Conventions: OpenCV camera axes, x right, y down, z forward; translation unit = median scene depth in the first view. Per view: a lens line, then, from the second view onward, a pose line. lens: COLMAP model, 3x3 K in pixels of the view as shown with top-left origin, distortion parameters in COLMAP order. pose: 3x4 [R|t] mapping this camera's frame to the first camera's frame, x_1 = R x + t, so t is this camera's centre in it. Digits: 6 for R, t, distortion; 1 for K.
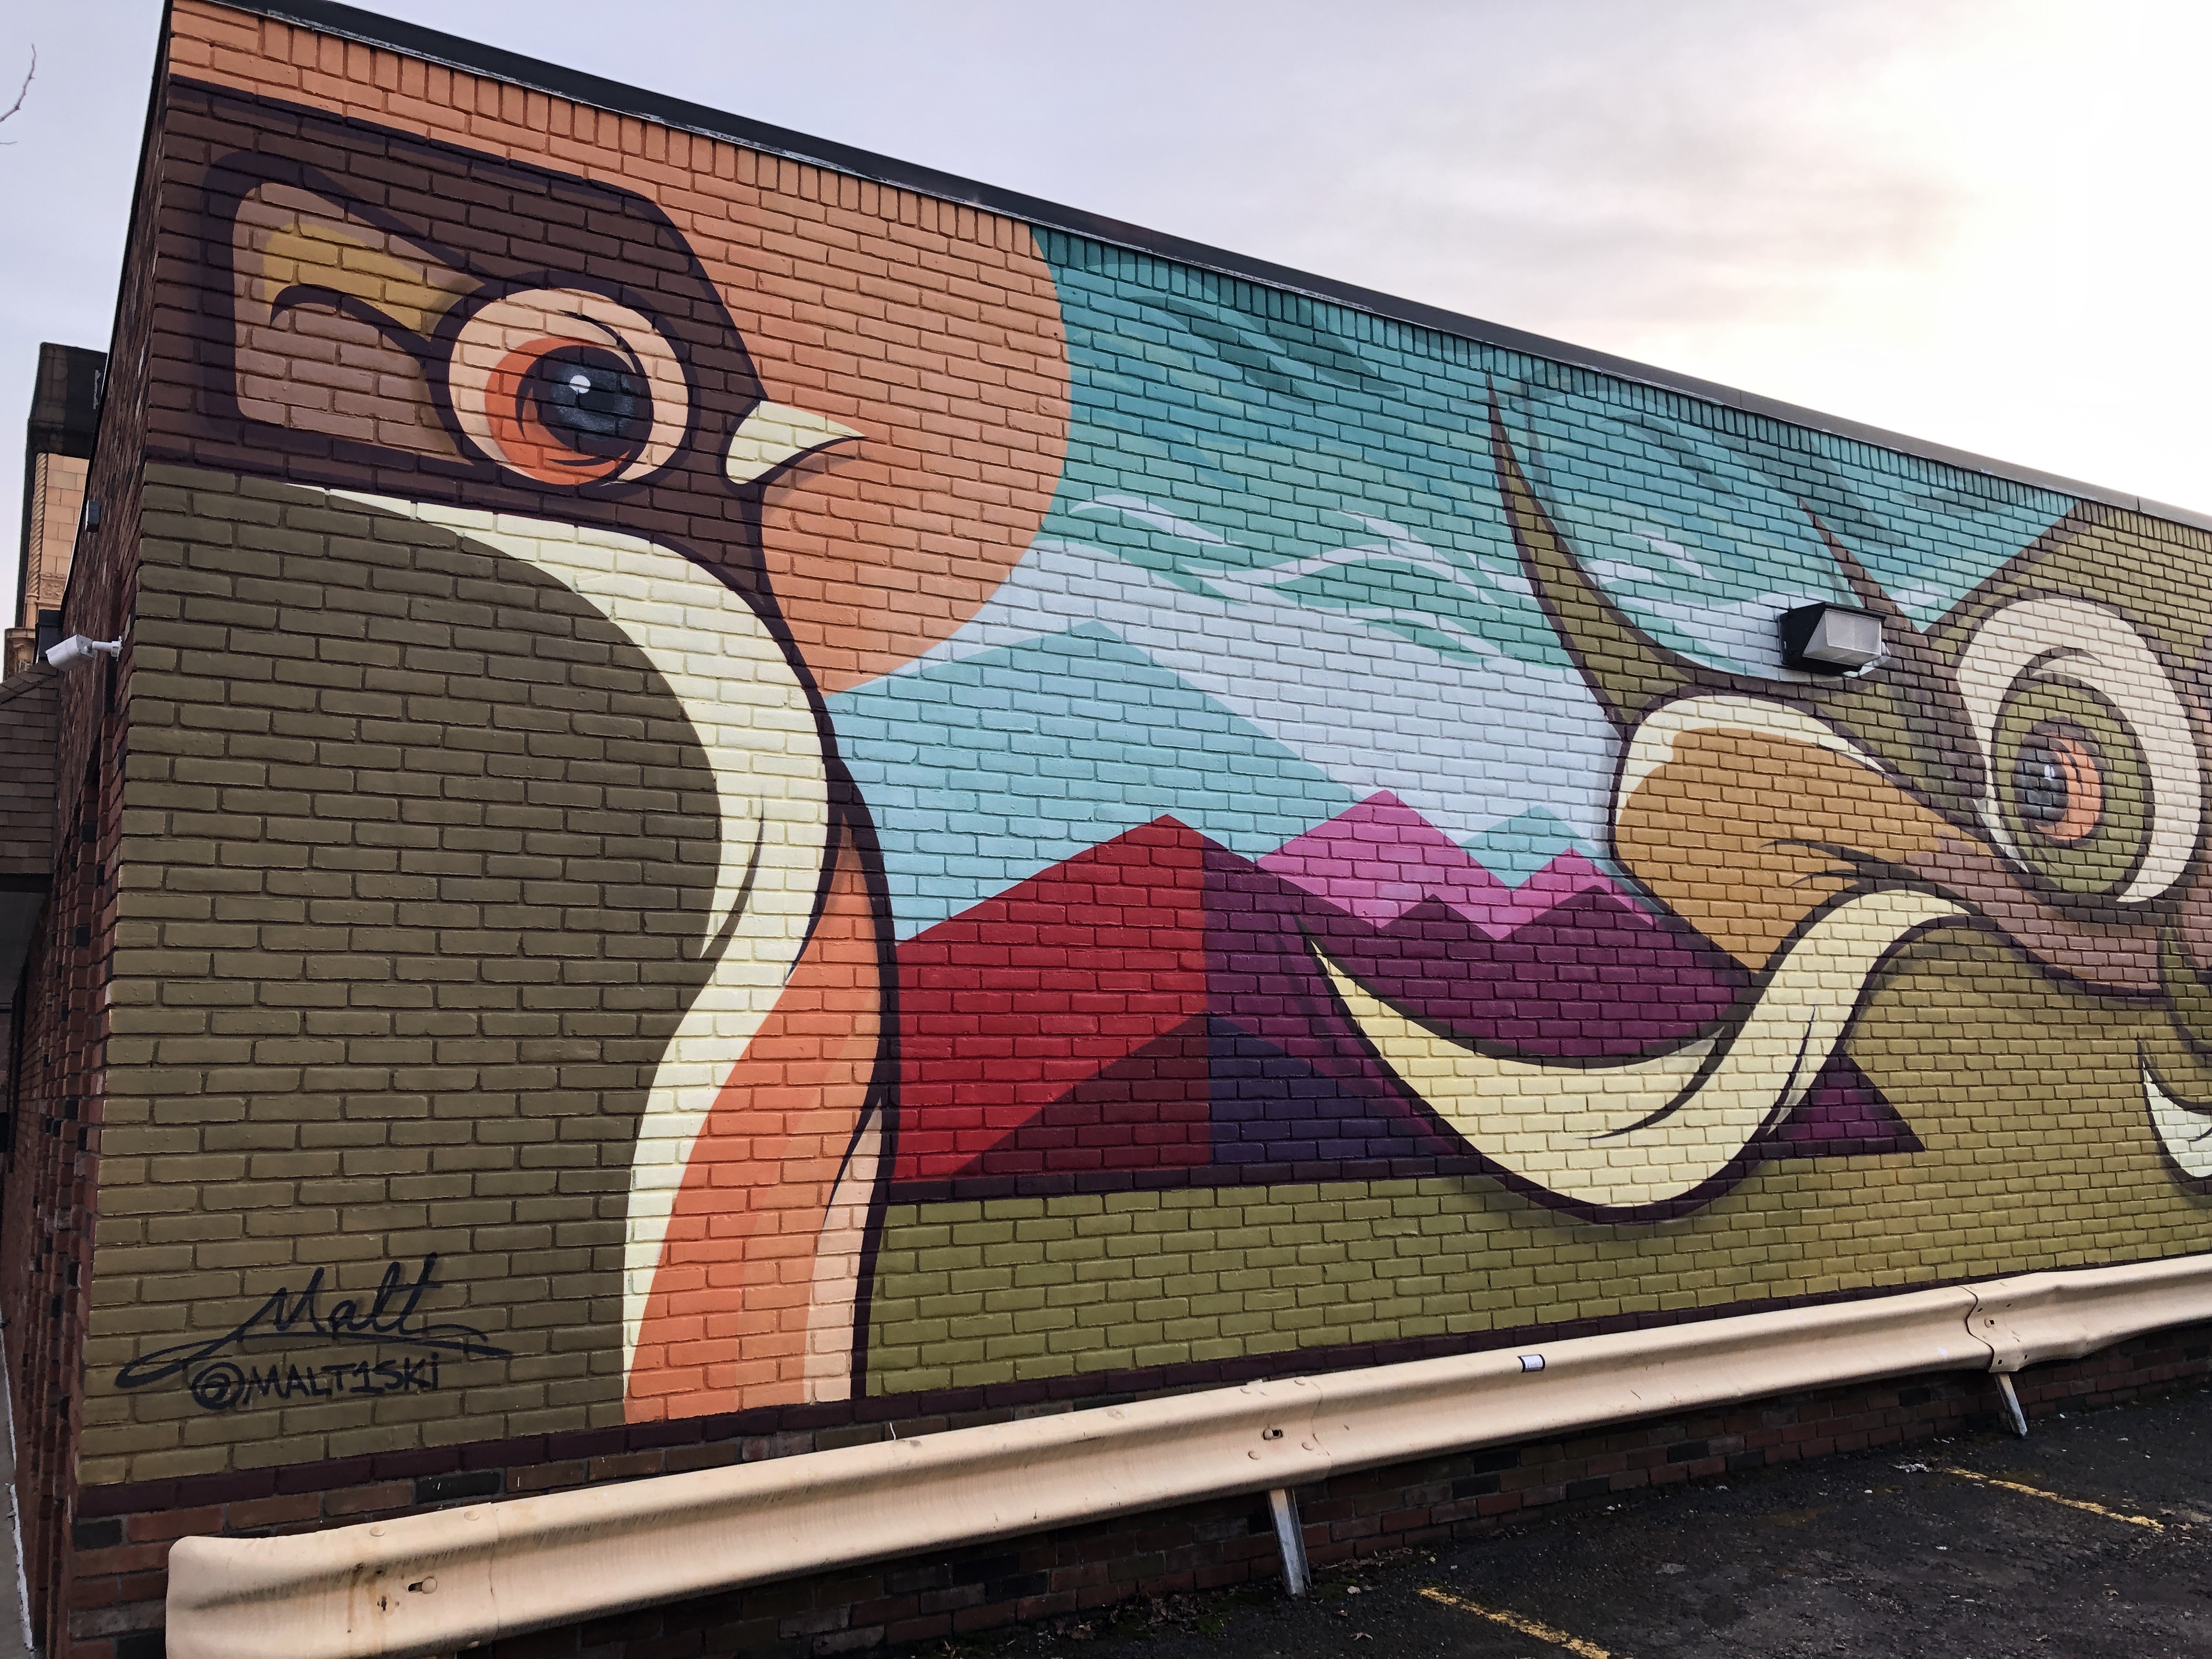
lens RADIAL K [[1812.9, 0, 1101.0], [0, 1812.9, 823.2], [0, 0, 1]] dist [0.050151, -0.047895]
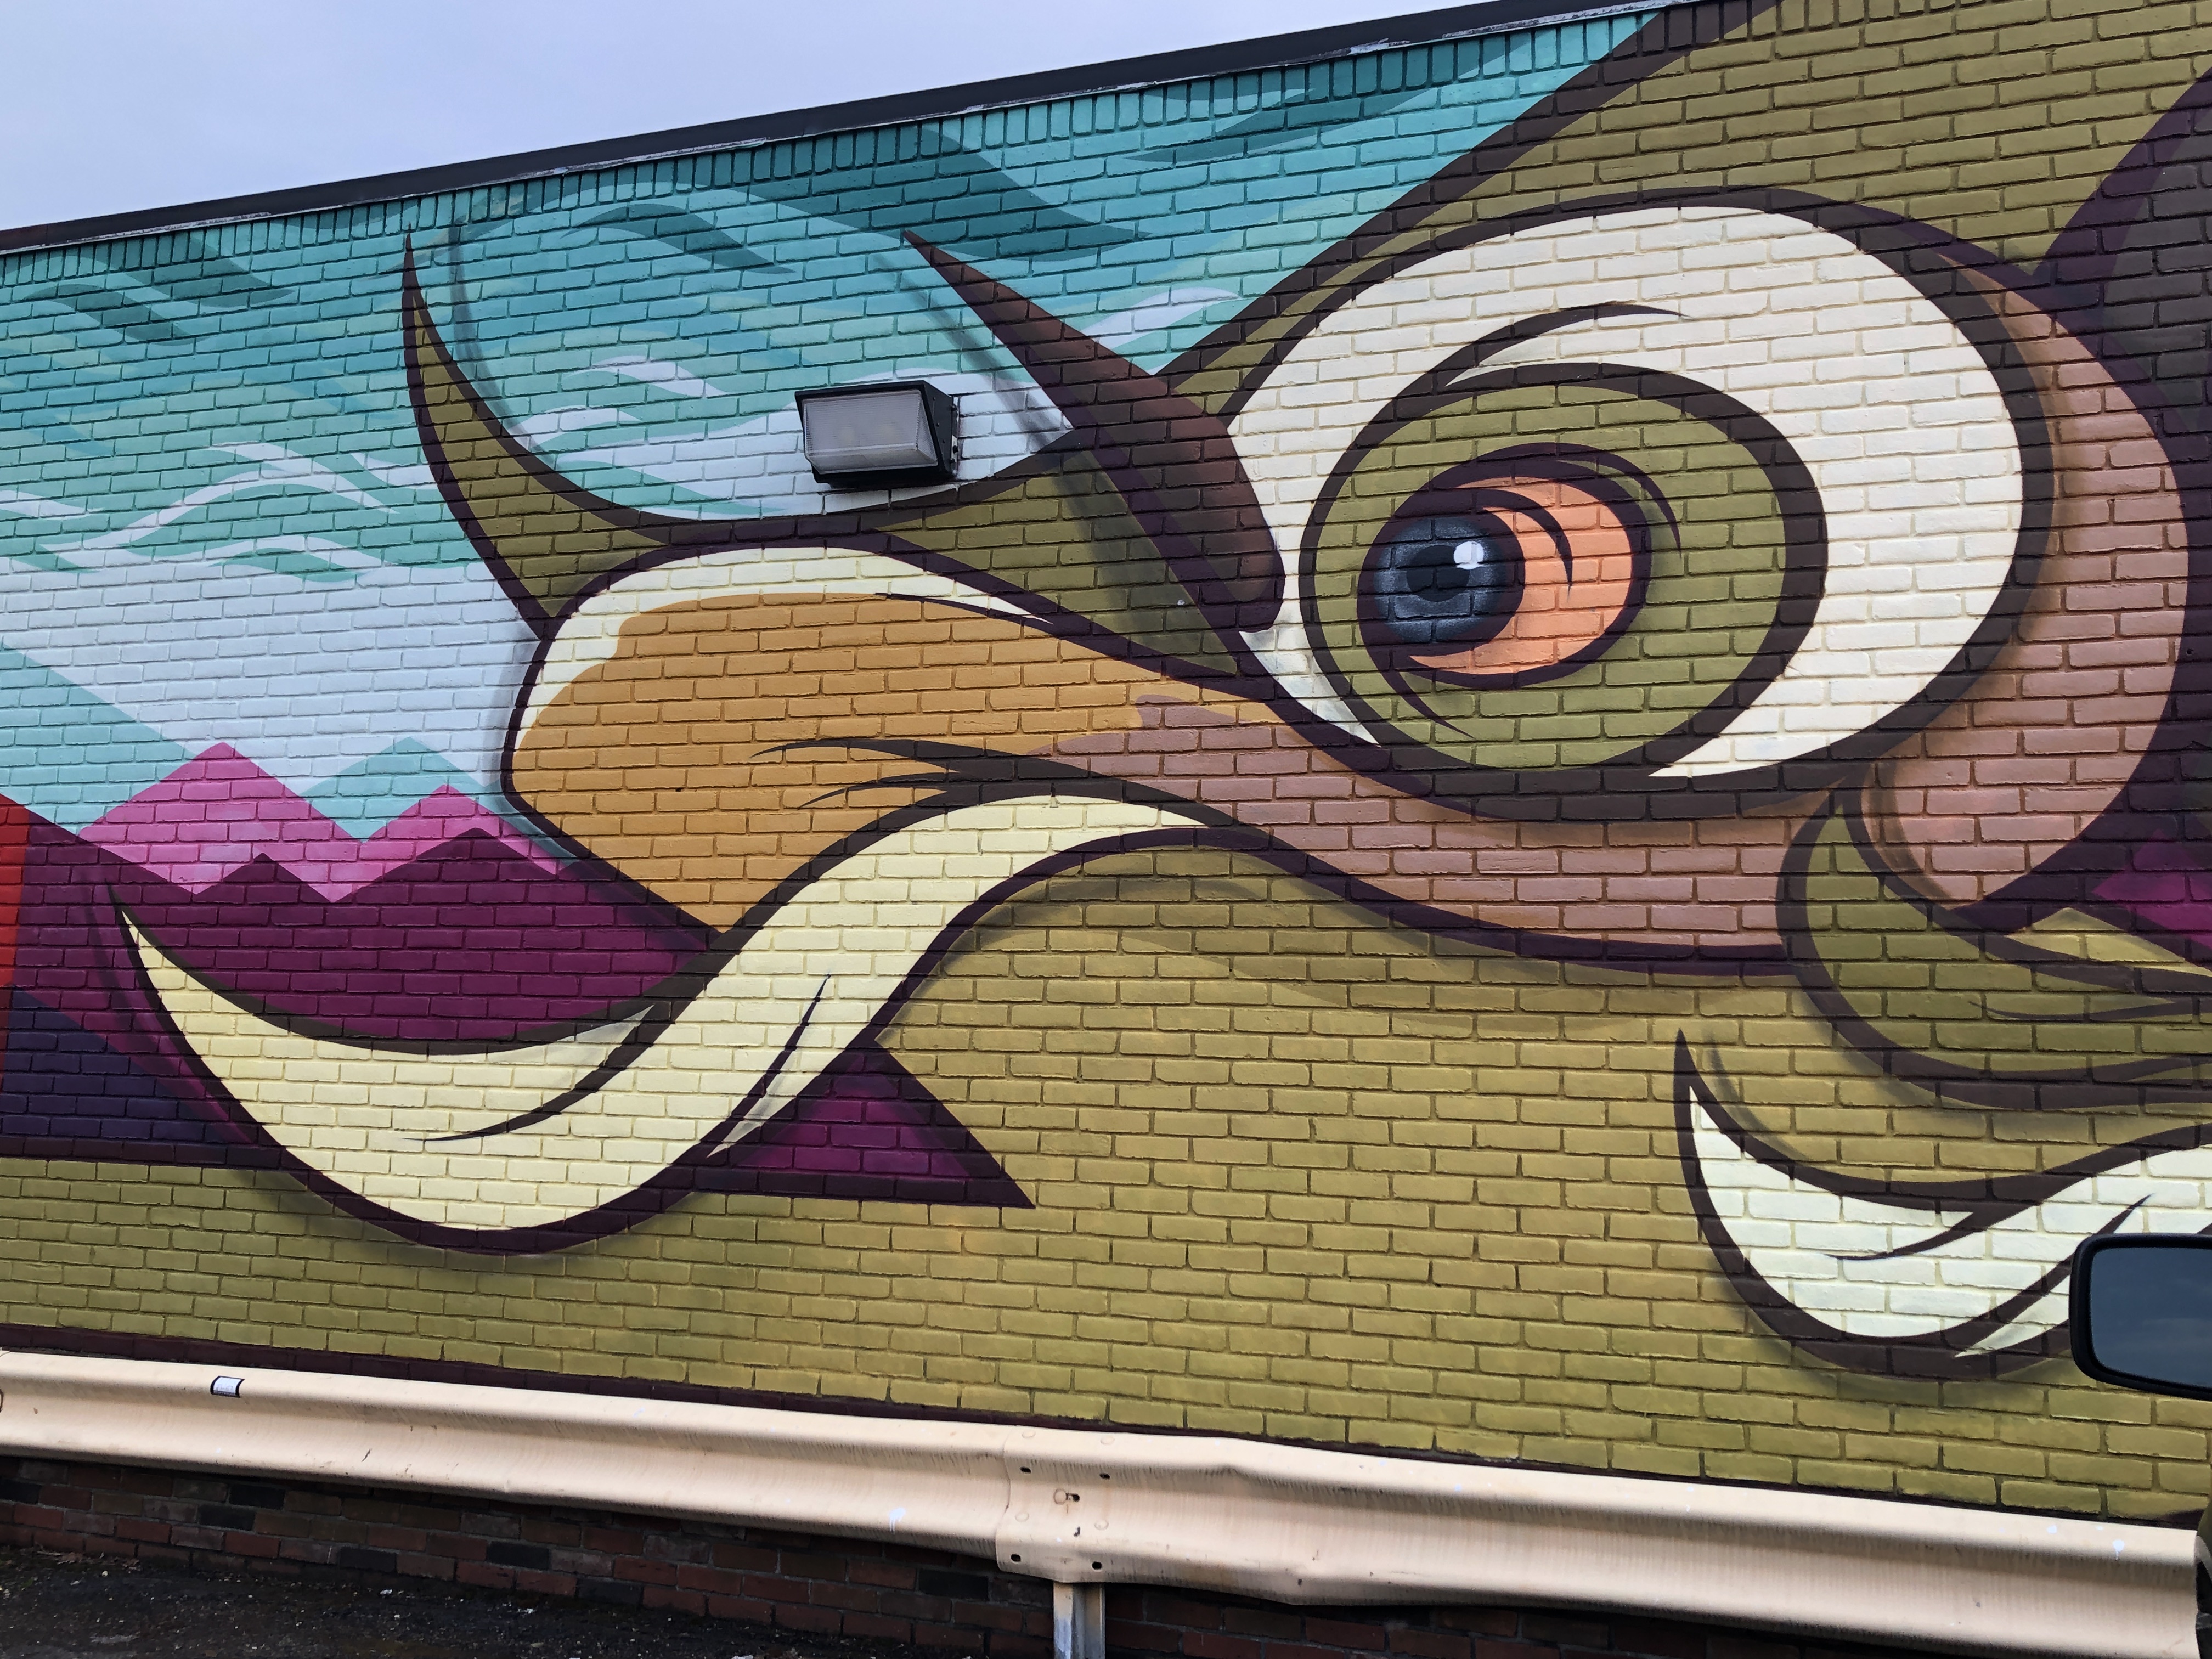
lens RADIAL K [[1987.9, 0, 1105.7], [0, 1987.9, 831.3], [0, 0, 1]] dist [0.037357, -0.024264]
pose [[0.620302, -0.062385, -0.781878, 1.115923], [0.071689, 0.997169, -0.022688, 0.074274], [0.781080, -0.041978, 0.623019, 0.659318]]
